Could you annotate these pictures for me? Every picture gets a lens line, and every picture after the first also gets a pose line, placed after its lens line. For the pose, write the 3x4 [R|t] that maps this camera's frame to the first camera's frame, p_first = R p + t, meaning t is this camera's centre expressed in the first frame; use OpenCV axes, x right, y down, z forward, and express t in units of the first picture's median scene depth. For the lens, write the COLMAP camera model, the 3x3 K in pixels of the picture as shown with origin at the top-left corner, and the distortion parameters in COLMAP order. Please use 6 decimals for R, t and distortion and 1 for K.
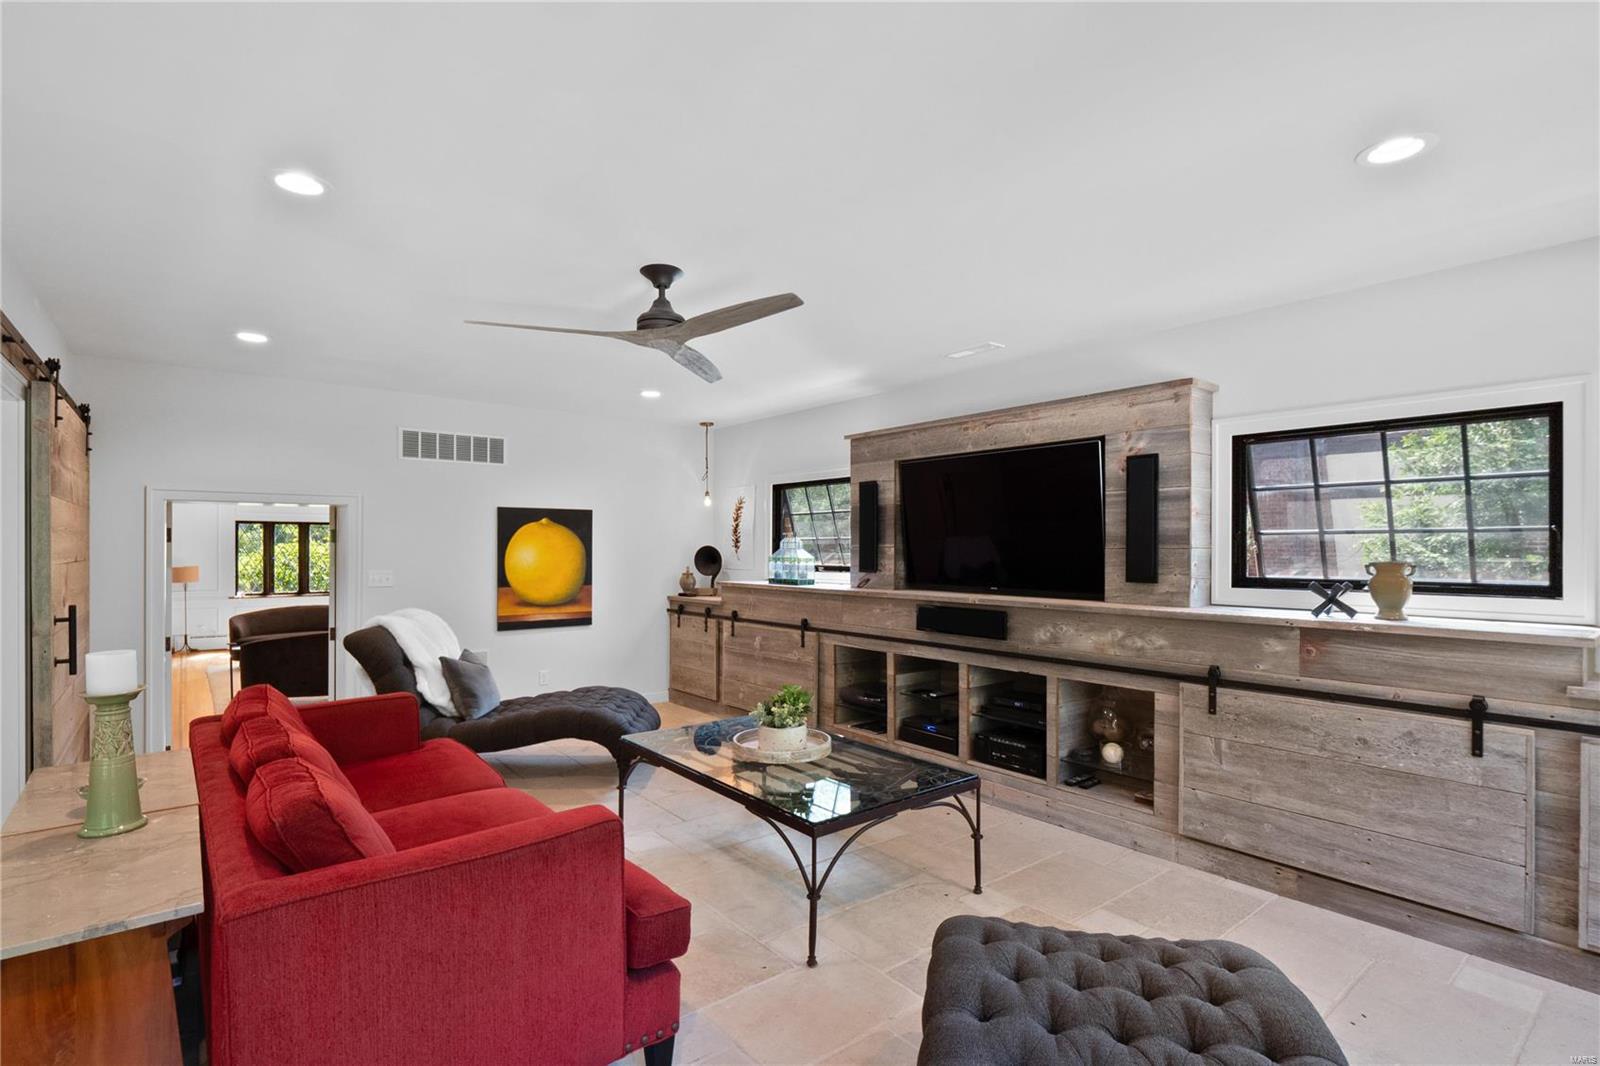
lens RADIAL K [[771.4, 0, 784.1], [0, 771.4, 548.9], [0, 0, 1]] dist [-0.000146, -0.001520]
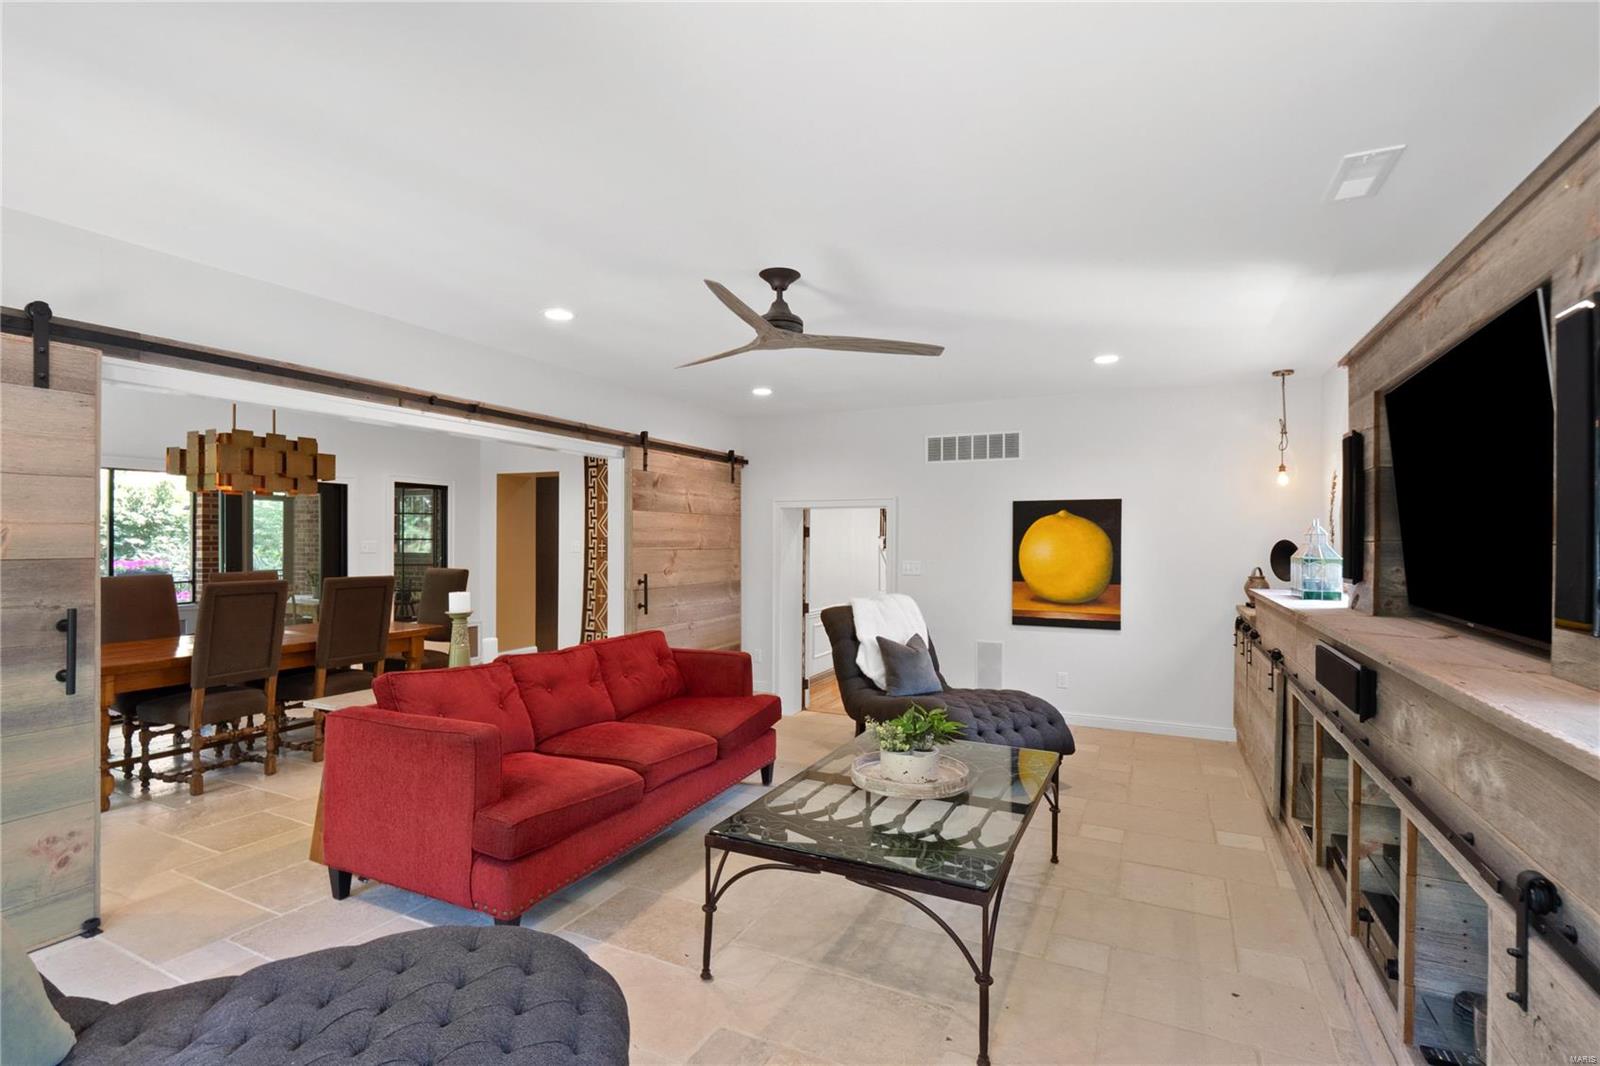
lens RADIAL K [[771.4, 0, 787.8], [0, 771.4, 543.8], [0, 0, 1]] dist [-0.000146, -0.001520]
pose [[0.425644, 0.003342, -0.904884, 0.443292], [-0.006913, 0.999976, 0.000442, 0.002975], [0.904864, 0.006068, 0.425657, 0.328058]]
